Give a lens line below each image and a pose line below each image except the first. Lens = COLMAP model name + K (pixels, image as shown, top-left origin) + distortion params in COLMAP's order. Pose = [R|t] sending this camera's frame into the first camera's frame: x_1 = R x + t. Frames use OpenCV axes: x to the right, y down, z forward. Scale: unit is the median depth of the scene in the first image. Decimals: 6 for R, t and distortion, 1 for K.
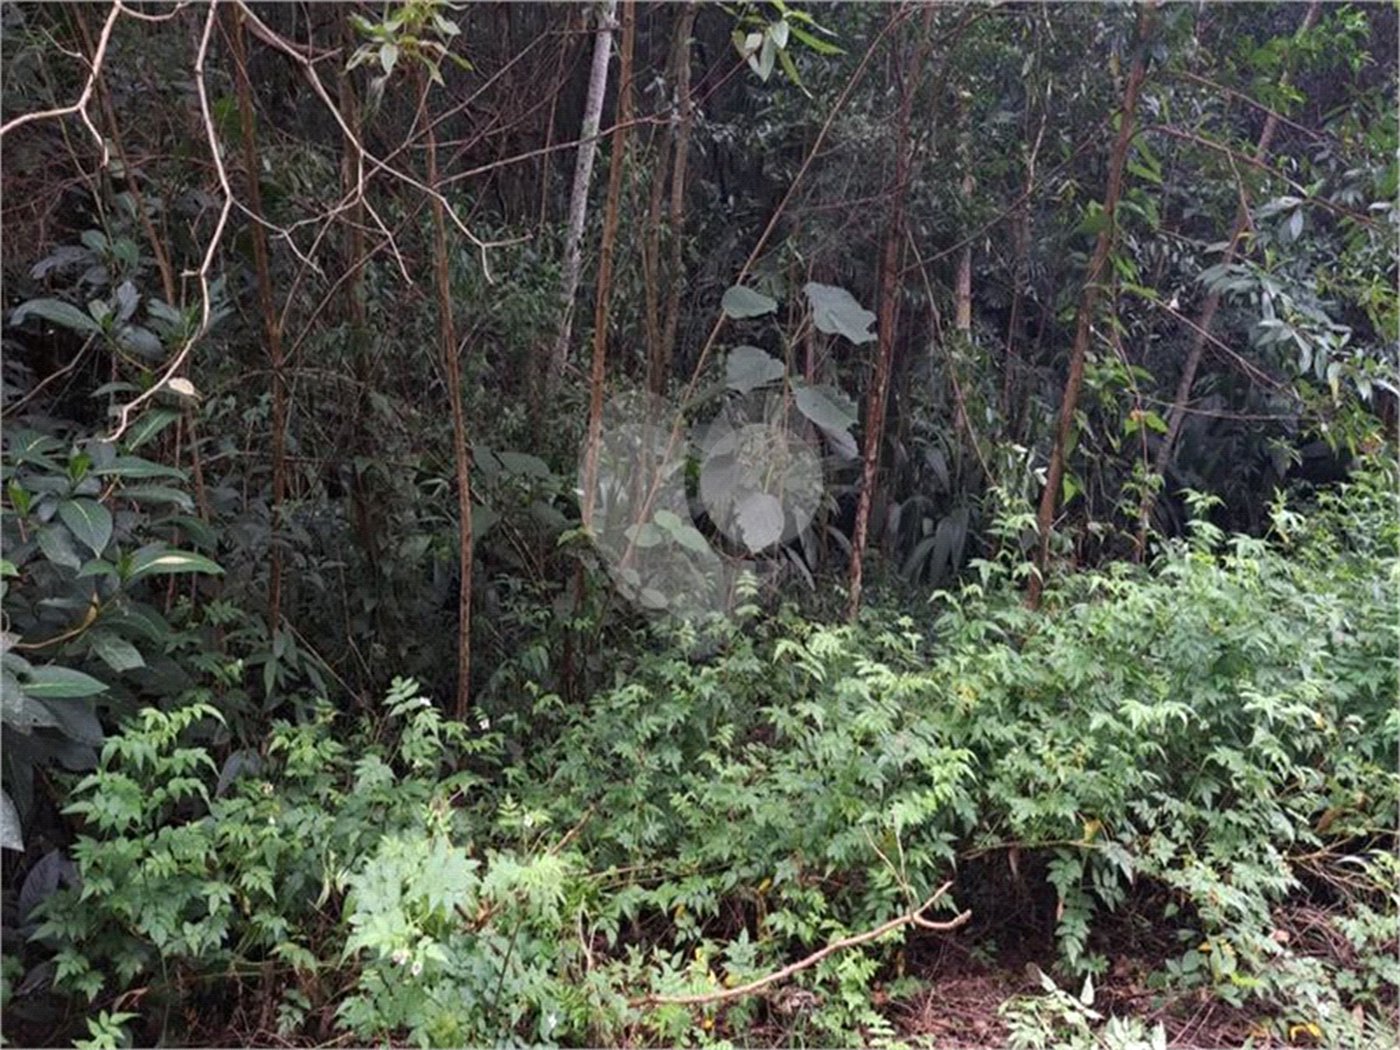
lens RADIAL K [[927.6, 0, 700.0], [0, 927.6, 525.0], [0, 0, 1]] dist [-0.006808, -0.001363]
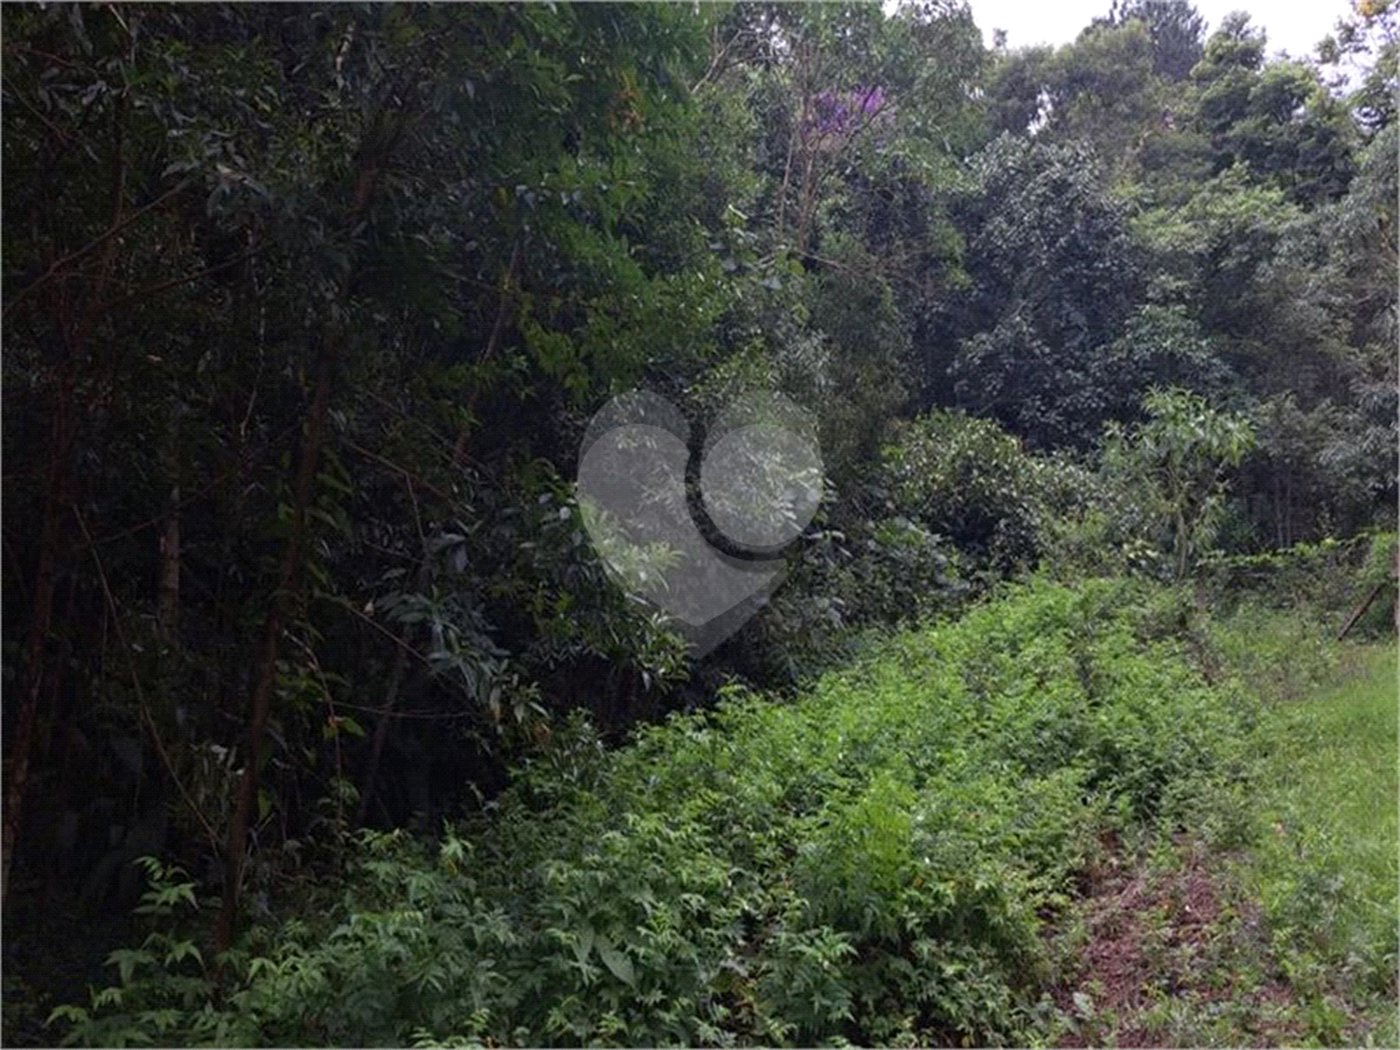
lens RADIAL K [[927.6, 0, 700.0], [0, 927.6, 525.0], [0, 0, 1]] dist [-0.006808, -0.001363]
pose [[0.775206, 0.022887, 0.631294, 0.170569], [0.051499, 0.993727, -0.099265, -0.234001], [-0.629606, 0.109462, 0.769165, -0.012000]]
